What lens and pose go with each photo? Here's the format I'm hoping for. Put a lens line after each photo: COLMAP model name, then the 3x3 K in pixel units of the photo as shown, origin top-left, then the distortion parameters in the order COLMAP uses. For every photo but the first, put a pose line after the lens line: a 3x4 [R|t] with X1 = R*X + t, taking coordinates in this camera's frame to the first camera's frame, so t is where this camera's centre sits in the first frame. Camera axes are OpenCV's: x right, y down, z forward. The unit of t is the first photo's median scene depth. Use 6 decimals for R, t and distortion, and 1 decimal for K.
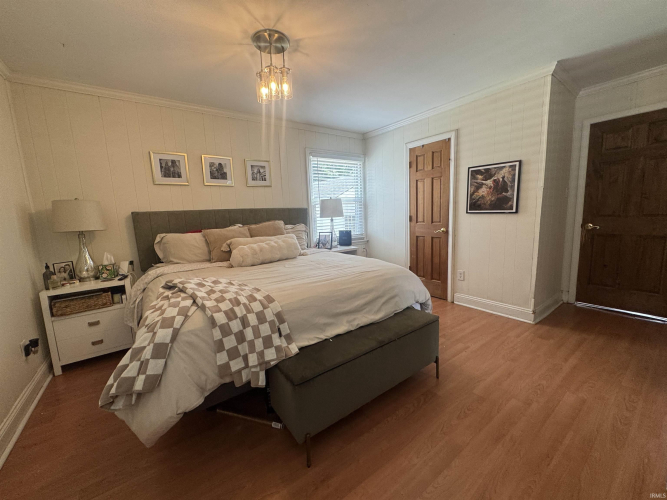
lens RADIAL K [[265.8, 0, 332.7], [0, 265.8, 250.7], [0, 0, 1]] dist [-0.005513, 0.001263]
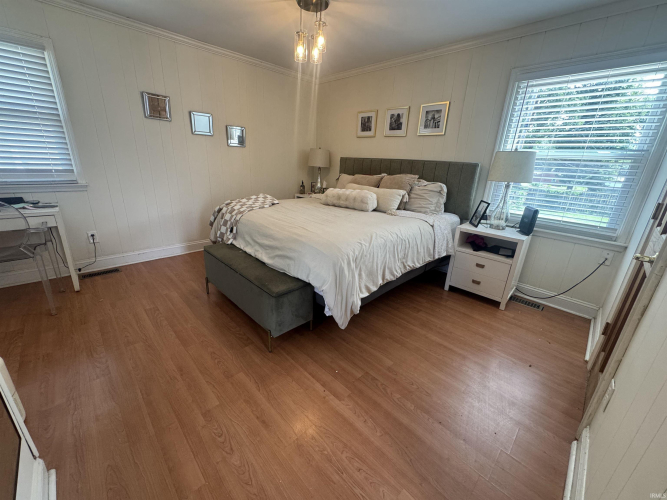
lens RADIAL K [[265.8, 0, 334.6], [0, 265.8, 250.2], [0, 0, 1]] dist [-0.005513, 0.001263]
pose [[0.150011, 0.365696, -0.918566, 0.874483], [-0.193694, 0.921945, 0.335409, -0.162201], [0.969525, 0.127605, 0.209135, 0.732555]]
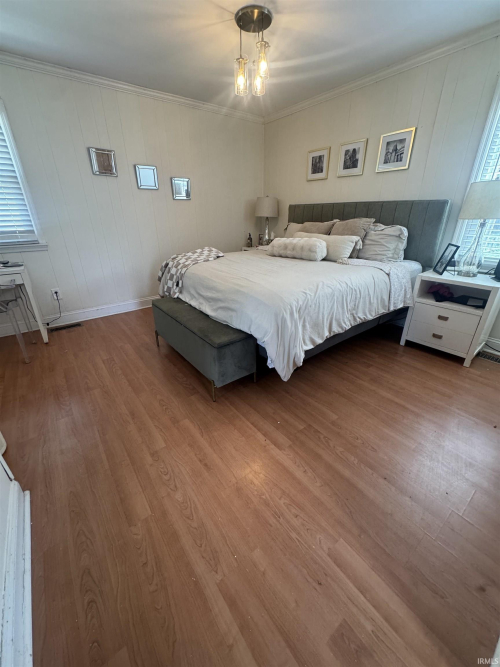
lens RADIAL K [[265.8, 0, 251.2], [0, 265.8, 334.1], [0, 0, 1]] dist [-0.005513, 0.001263]
pose [[0.029695, 0.453343, -0.890841, 0.864351], [-0.137292, 0.884637, 0.445609, -0.141892], [0.990085, 0.109073, 0.088510, 0.764281]]
